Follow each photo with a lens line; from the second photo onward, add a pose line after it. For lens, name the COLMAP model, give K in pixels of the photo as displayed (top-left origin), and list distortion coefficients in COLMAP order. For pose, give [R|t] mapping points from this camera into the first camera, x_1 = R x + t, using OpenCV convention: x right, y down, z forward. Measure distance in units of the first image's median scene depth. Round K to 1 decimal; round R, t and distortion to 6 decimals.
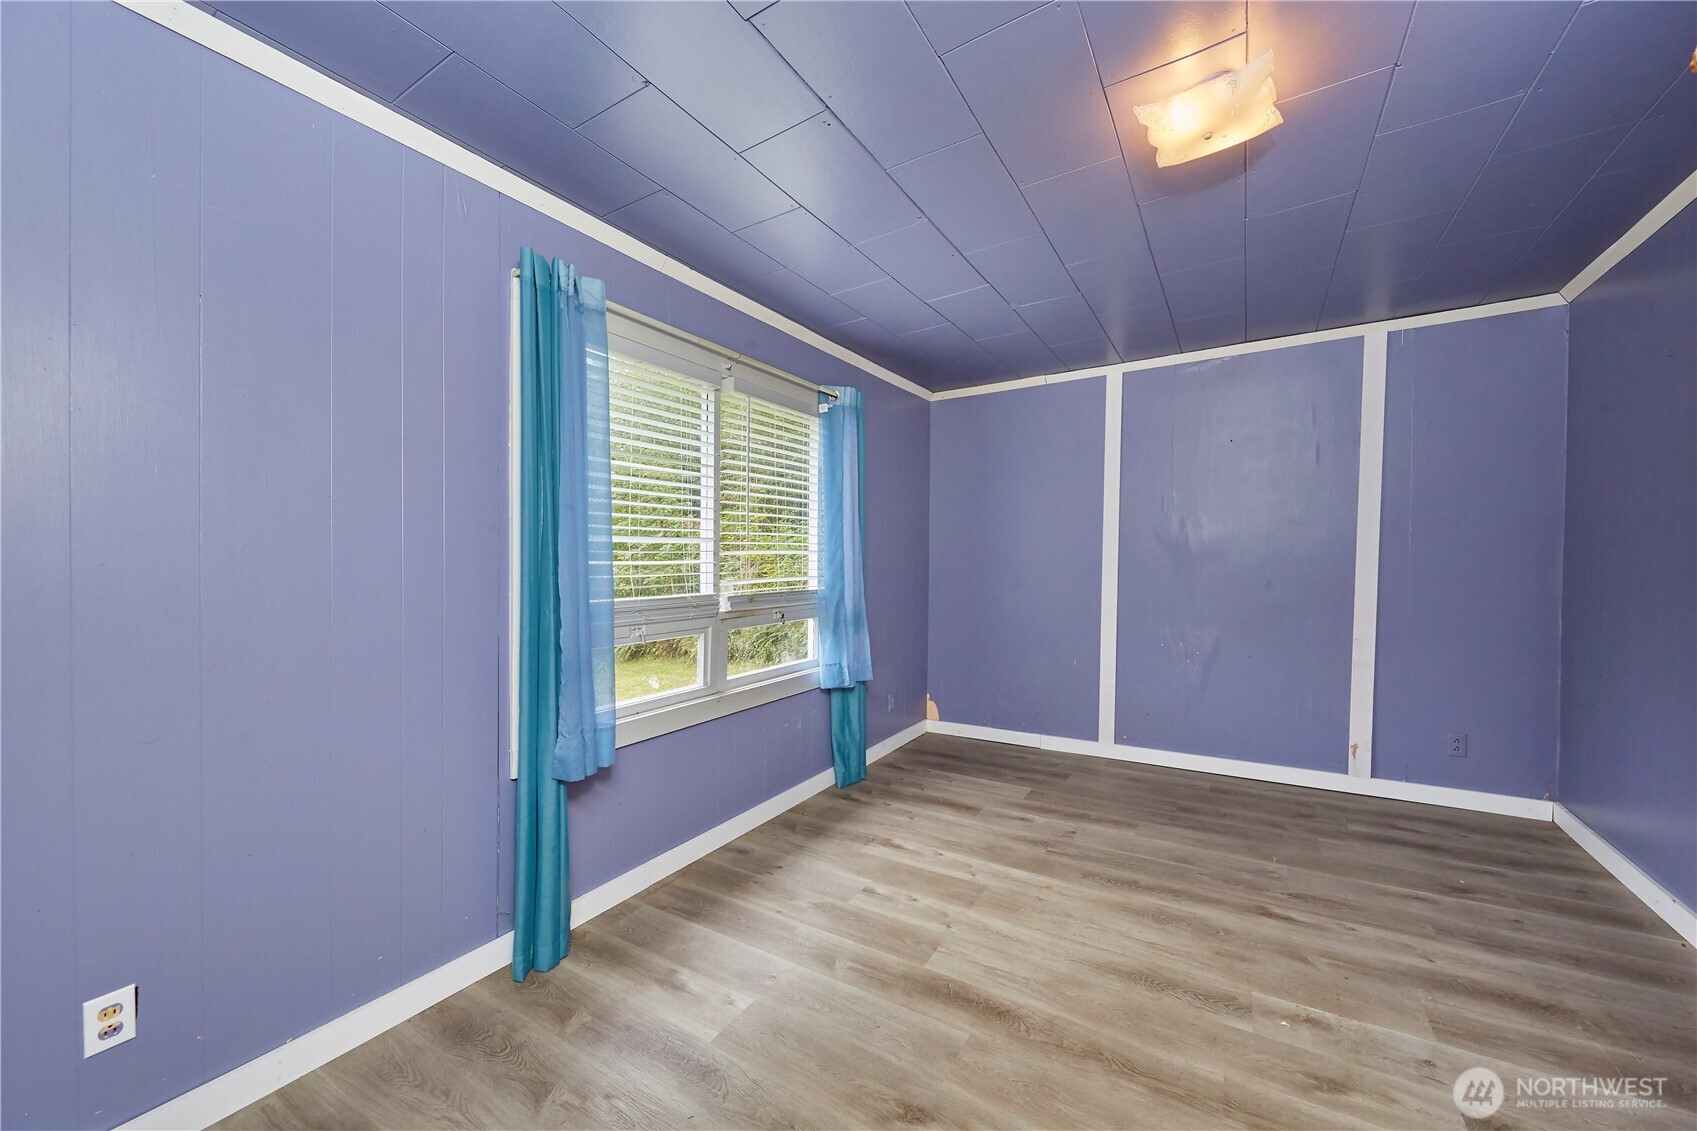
lens RADIAL K [[631.1, 0, 852.3], [0, 631.1, 568.1], [0, 0, 1]] dist [0.003399, -0.002051]
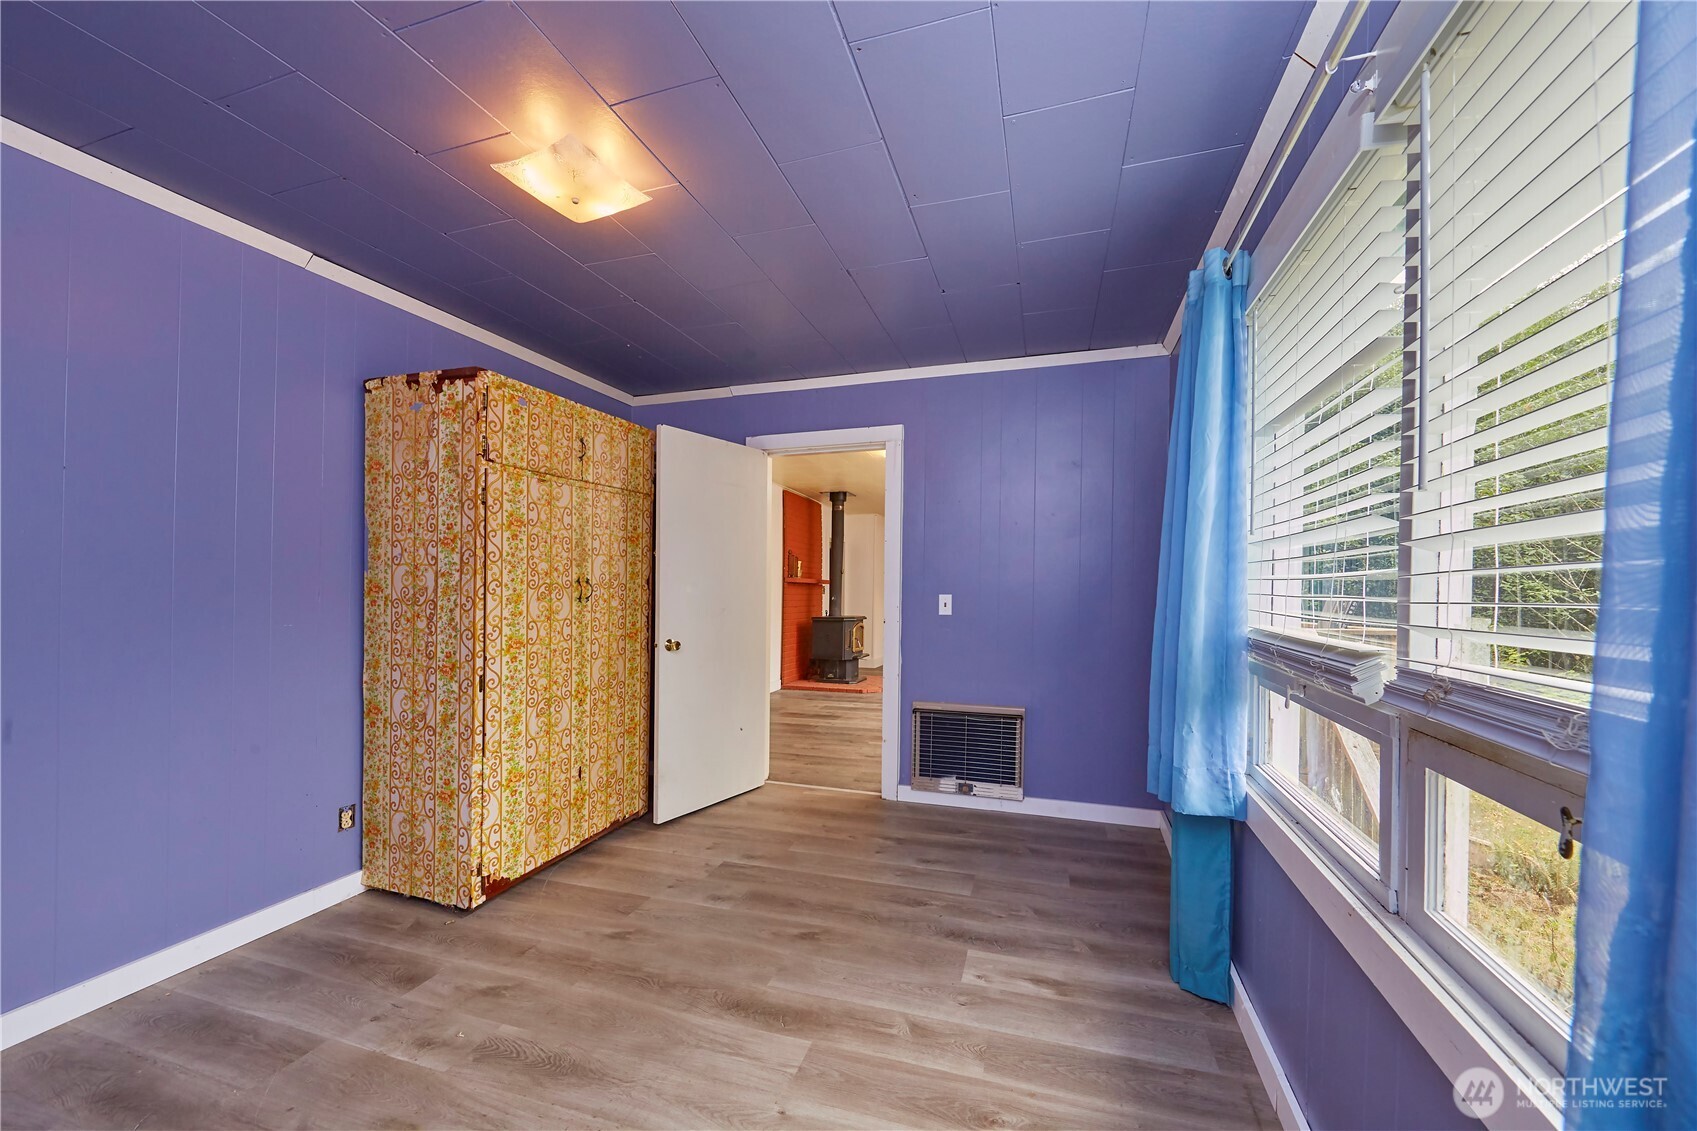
lens RADIAL K [[631.1, 0, 853.1], [0, 631.1, 580.8], [0, 0, 1]] dist [0.003399, -0.002051]
pose [[-0.968897, 0.014163, -0.247060, 0.285705], [0.013538, 0.999899, 0.004229, -0.017424], [0.247095, 0.000753, -0.968991, 2.006691]]
